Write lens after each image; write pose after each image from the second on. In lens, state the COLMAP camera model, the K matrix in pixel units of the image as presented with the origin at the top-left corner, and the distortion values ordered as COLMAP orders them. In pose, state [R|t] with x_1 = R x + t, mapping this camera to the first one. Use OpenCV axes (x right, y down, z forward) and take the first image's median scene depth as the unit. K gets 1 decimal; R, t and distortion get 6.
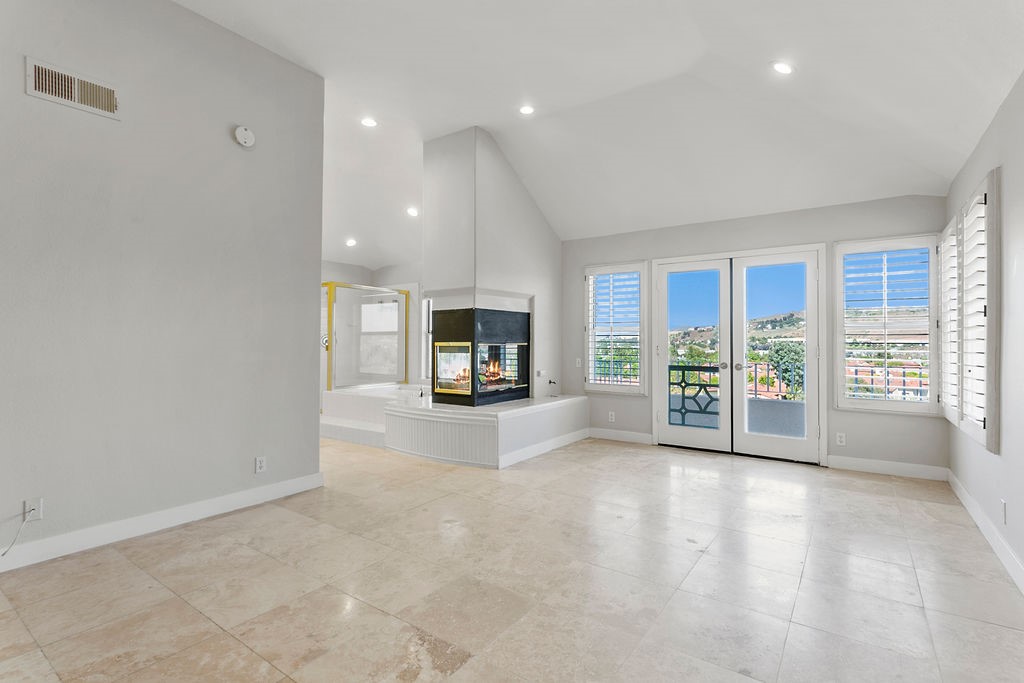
lens RADIAL K [[484.6, 0, 521.9], [0, 484.6, 342.9], [0, 0, 1]] dist [-0.005123, 0.002566]
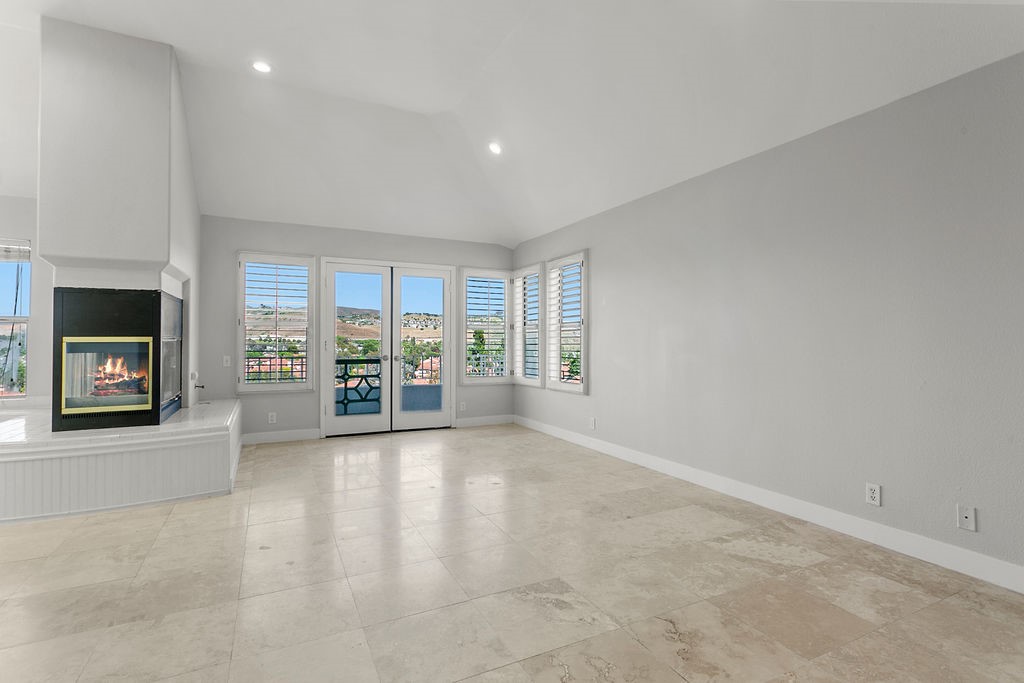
lens RADIAL K [[484.6, 0, 512.6], [0, 484.6, 337.1], [0, 0, 1]] dist [-0.005123, 0.002566]
pose [[0.479814, 0.003750, 0.877362, -0.443256], [-0.000646, 0.999992, -0.003921, 0.001328], [-0.877370, 0.001315, 0.479813, 0.164144]]
